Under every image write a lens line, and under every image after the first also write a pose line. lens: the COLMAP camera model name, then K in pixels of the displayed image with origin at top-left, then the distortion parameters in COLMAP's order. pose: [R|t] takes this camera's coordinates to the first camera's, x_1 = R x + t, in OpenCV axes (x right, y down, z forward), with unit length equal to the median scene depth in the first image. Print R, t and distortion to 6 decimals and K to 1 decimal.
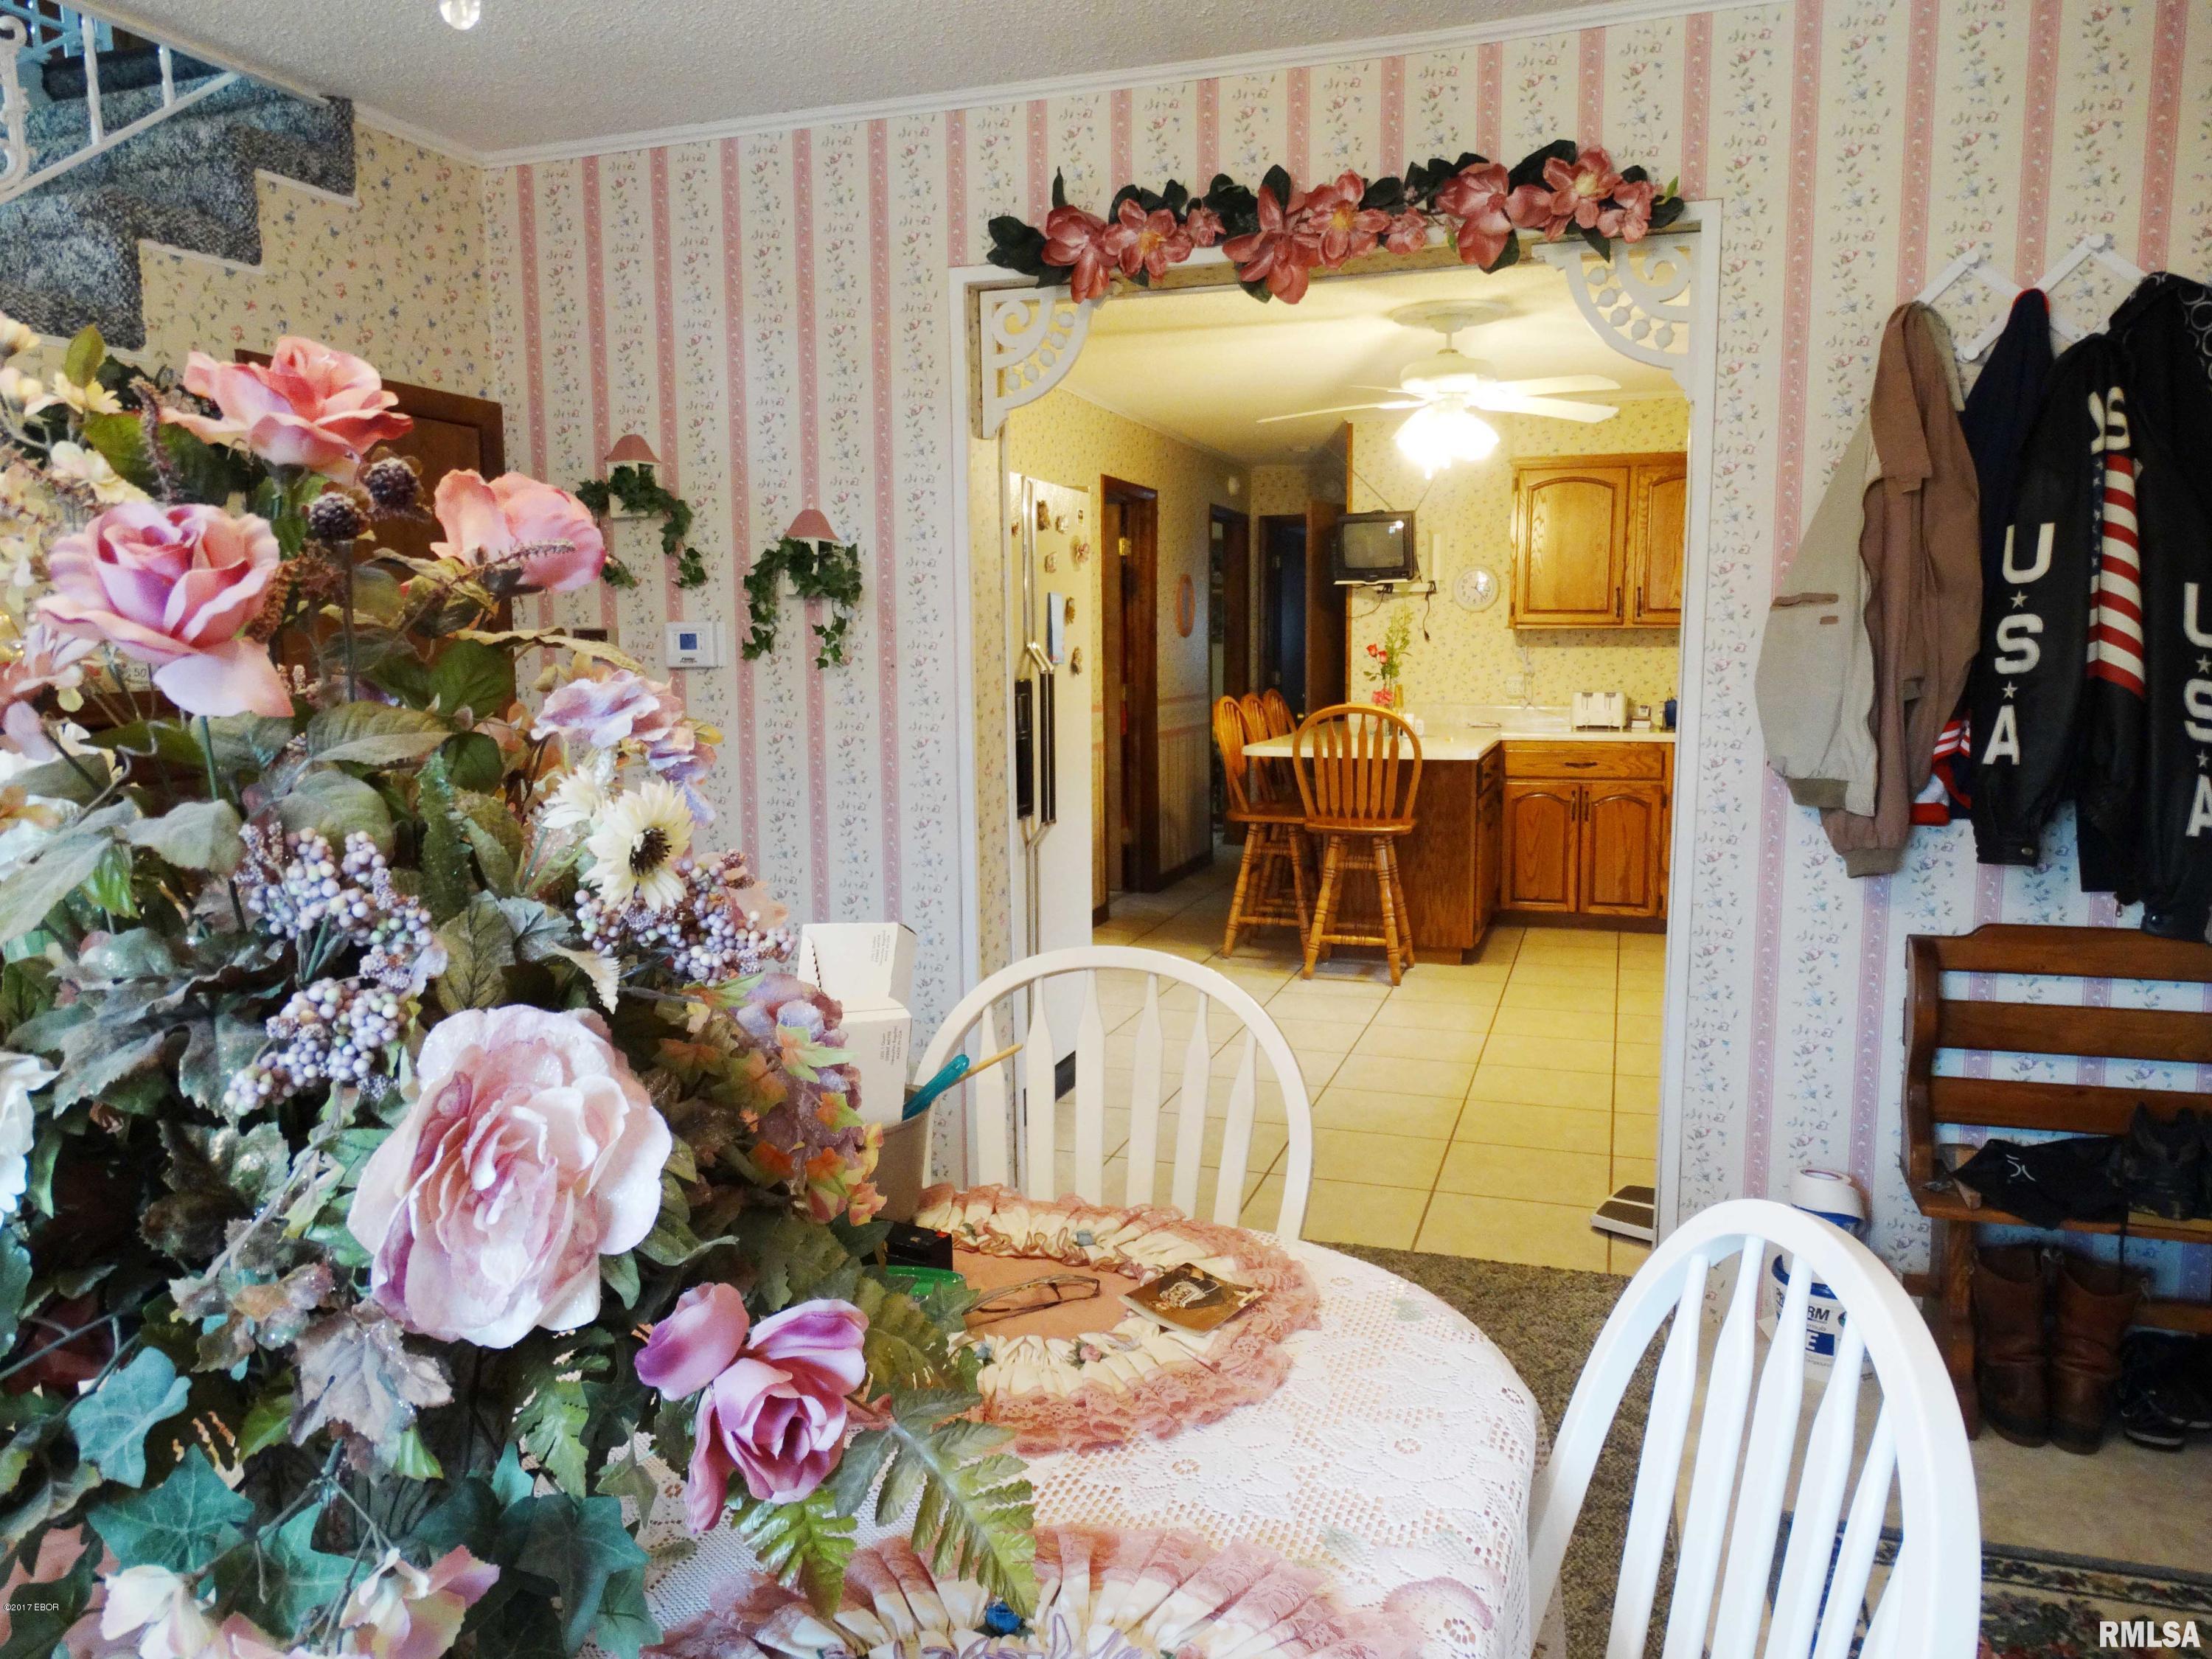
lens RADIAL K [[1541.9, 0, 1115.2], [0, 1541.9, 829.9], [0, 0, 1]] dist [-0.023131, -0.002221]
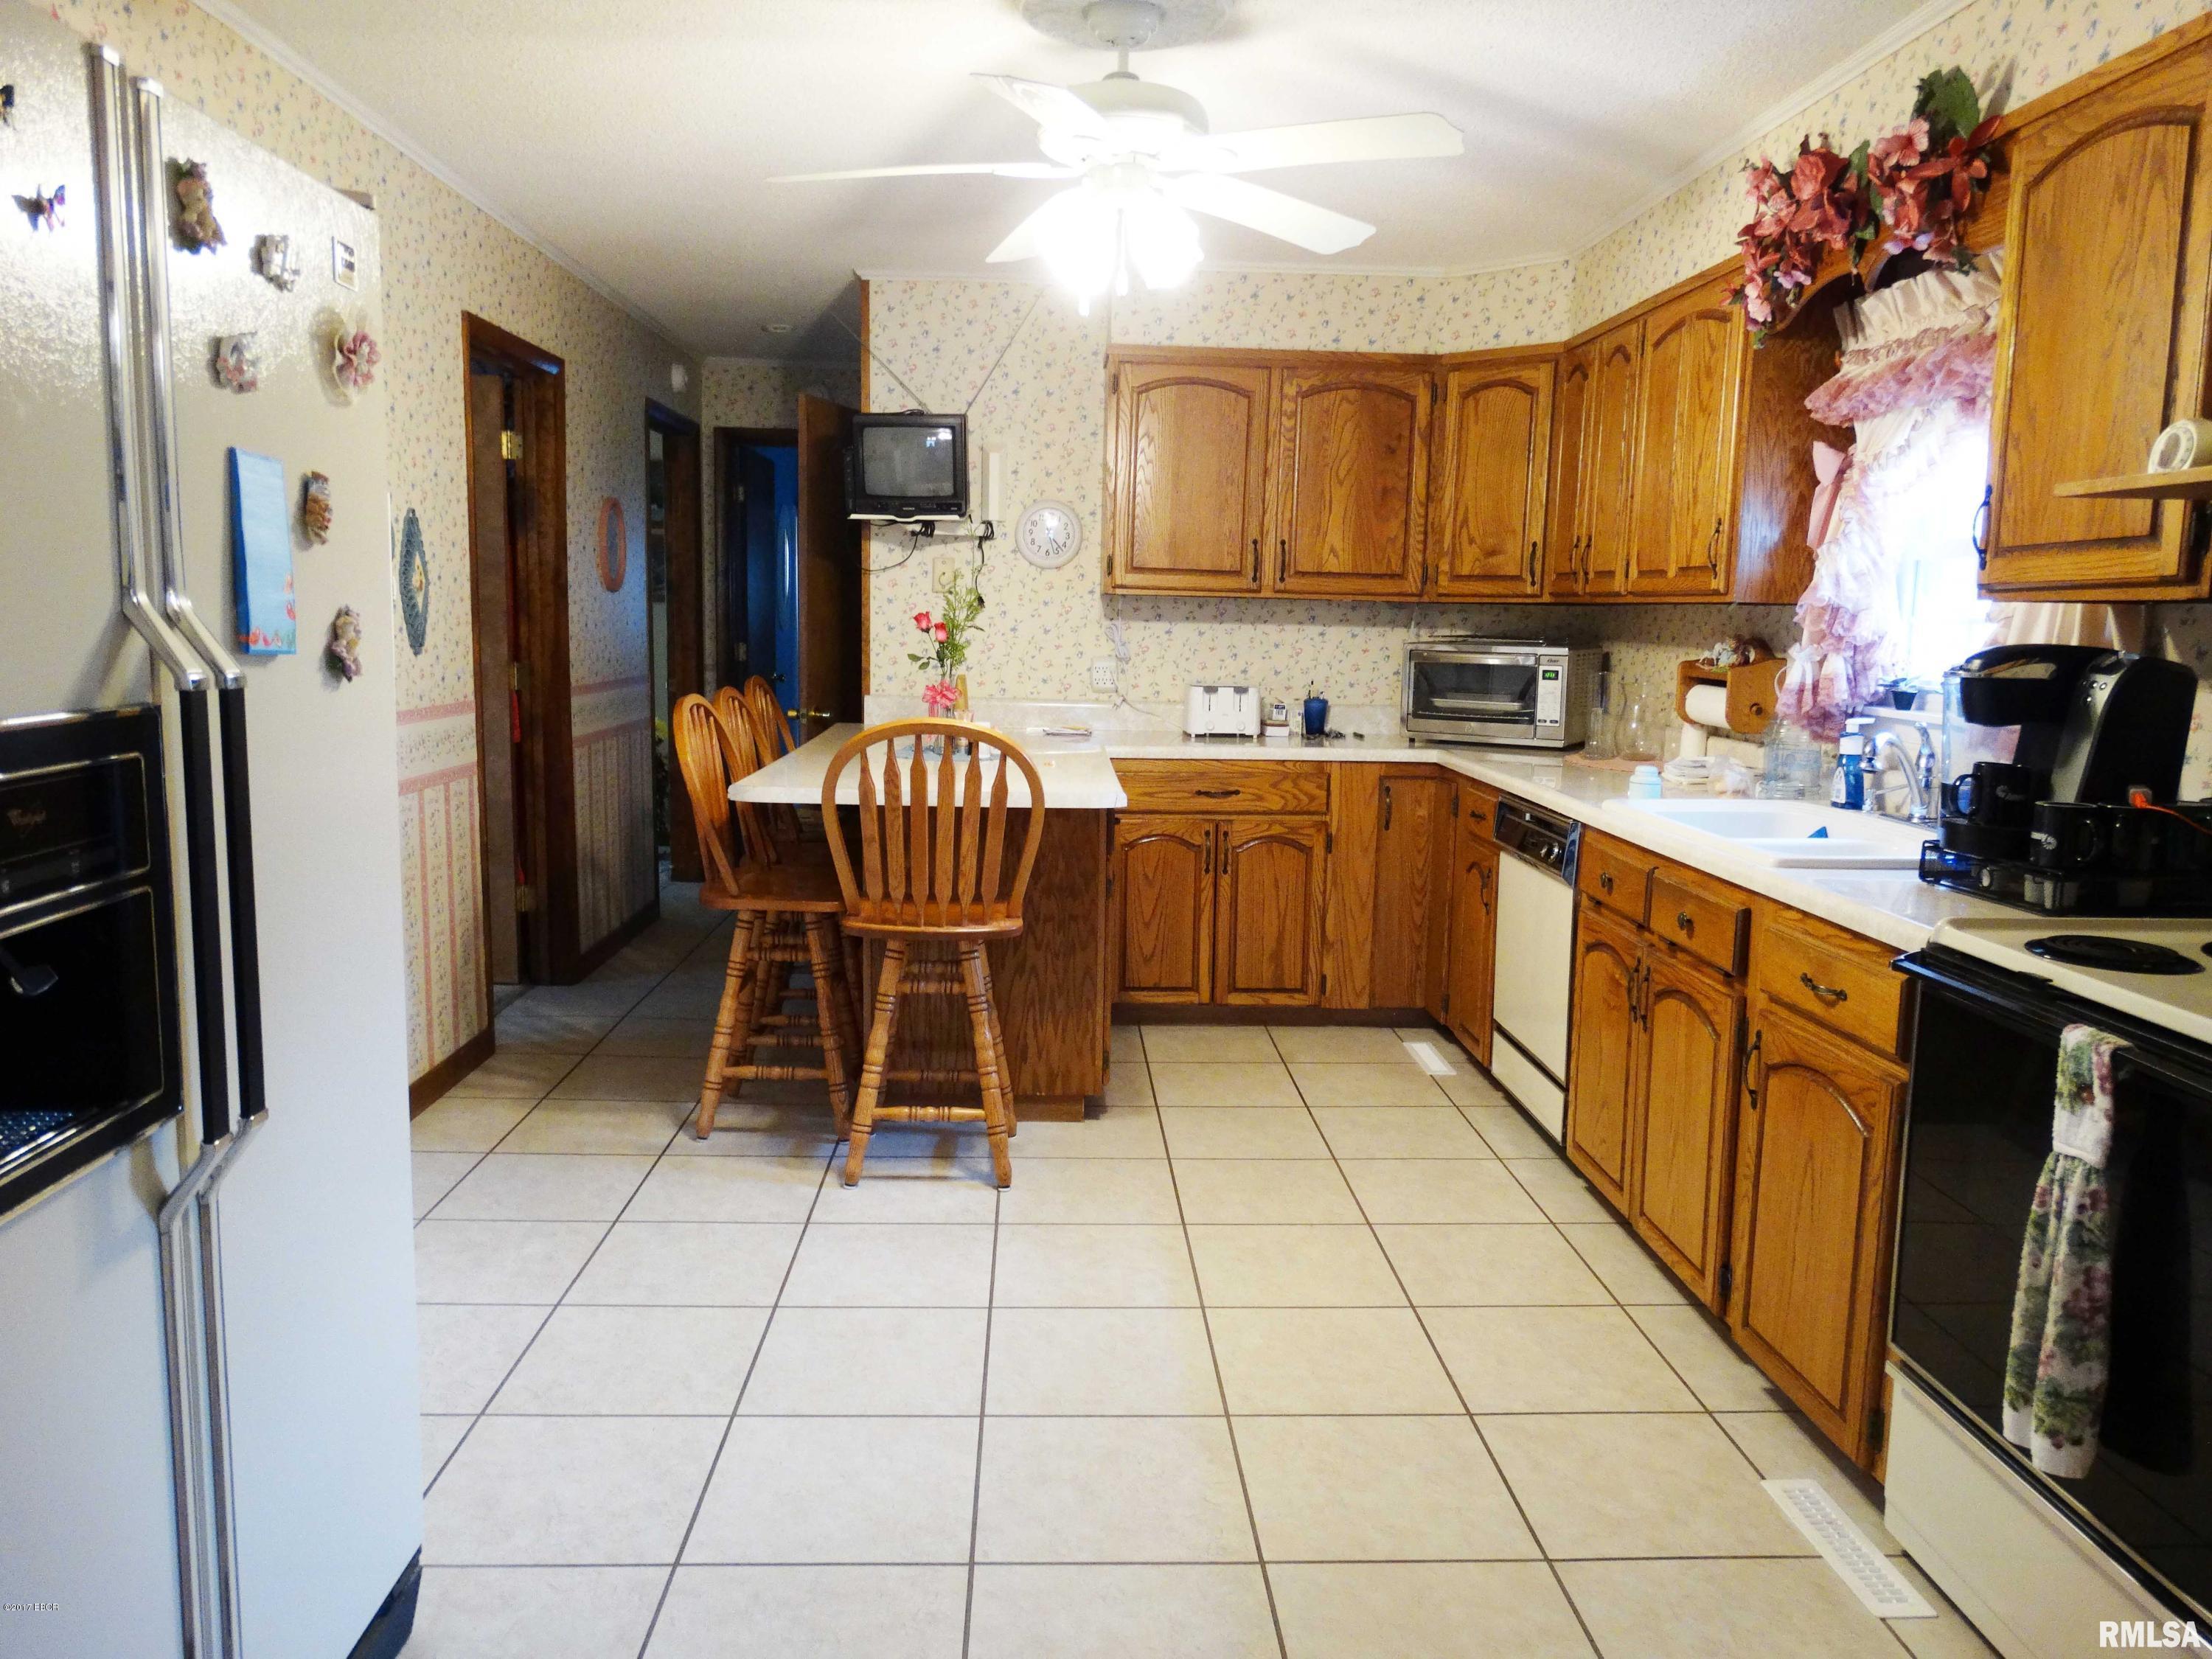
lens RADIAL K [[1568.2, 0, 1105.0], [0, 1568.2, 820.7], [0, 0, 1]] dist [0.003421, -0.000255]
pose [[0.938022, -0.020287, 0.345981, 0.010186], [0.014827, 0.999720, 0.018422, -0.043575], [-0.346258, -0.012151, 0.938061, 0.352390]]
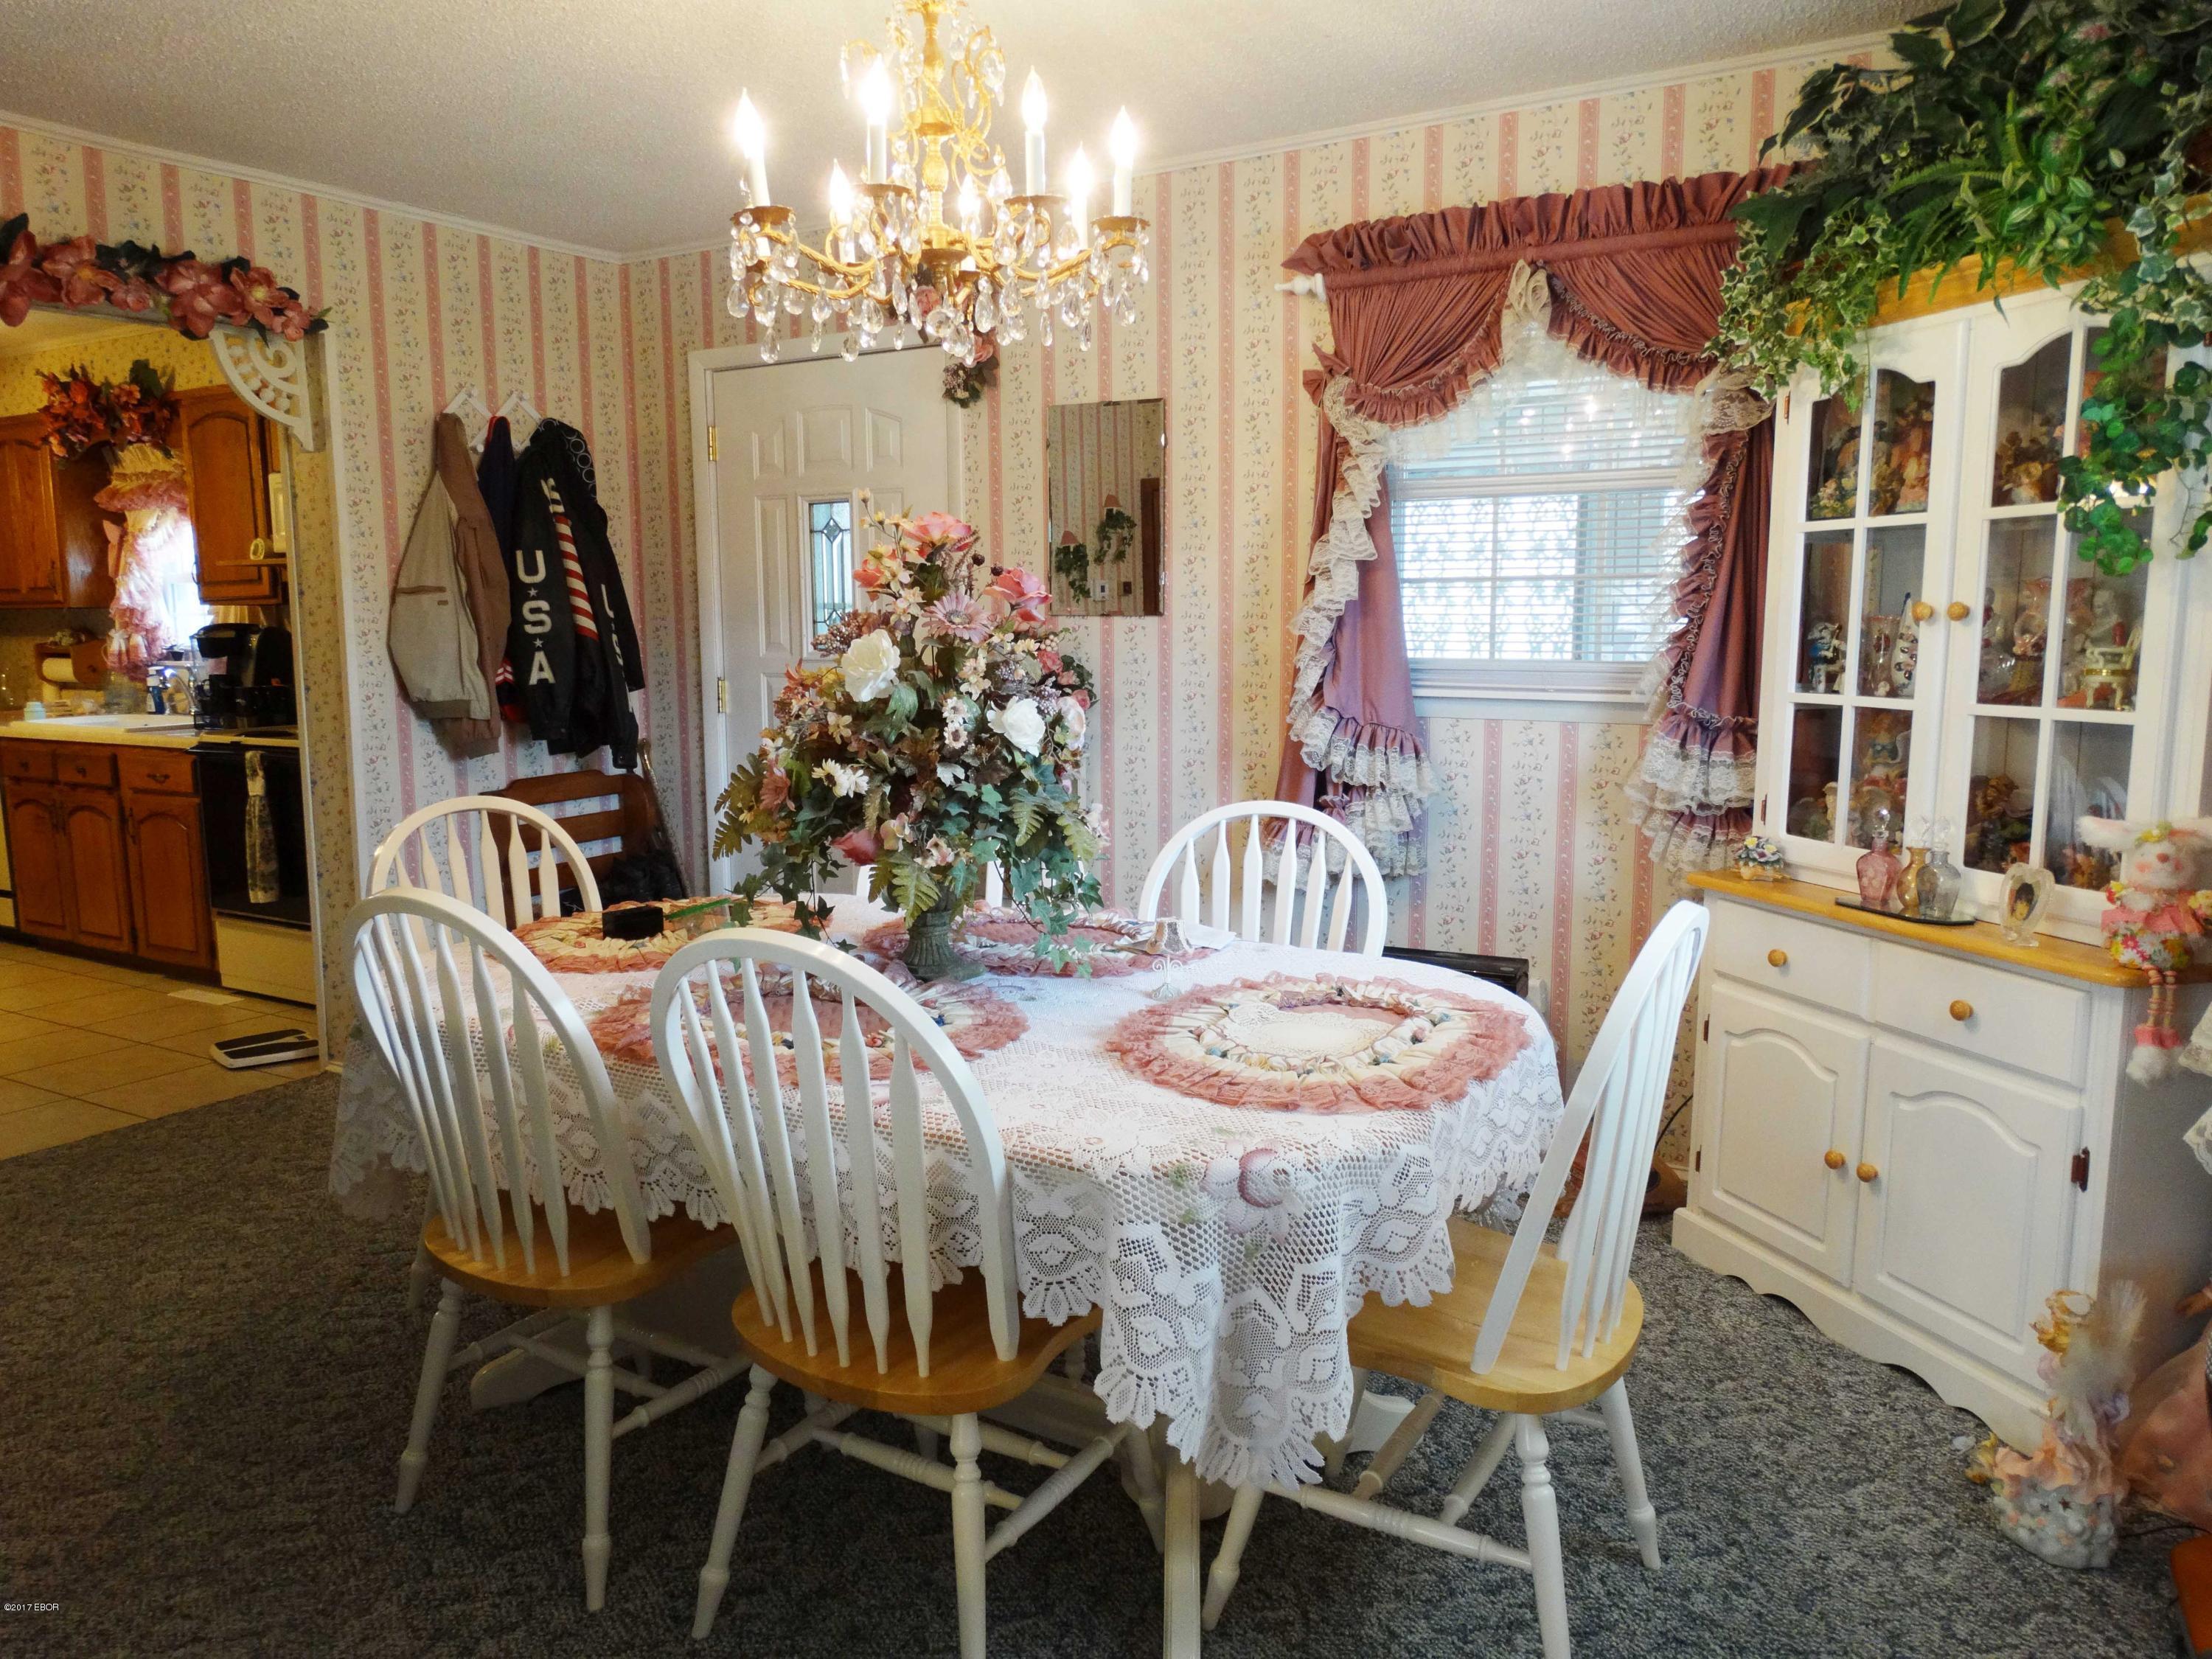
lens RADIAL K [[1529.3, 0, 1096.8], [0, 1529.3, 815.1], [0, 0, 1]] dist [-0.002147, 0.002920]
pose [[0.219352, -0.122328, 0.967947, -0.364792], [0.125131, 0.987442, 0.096435, 0.006200], [-0.967588, 0.099967, 0.231904, -0.011055]]
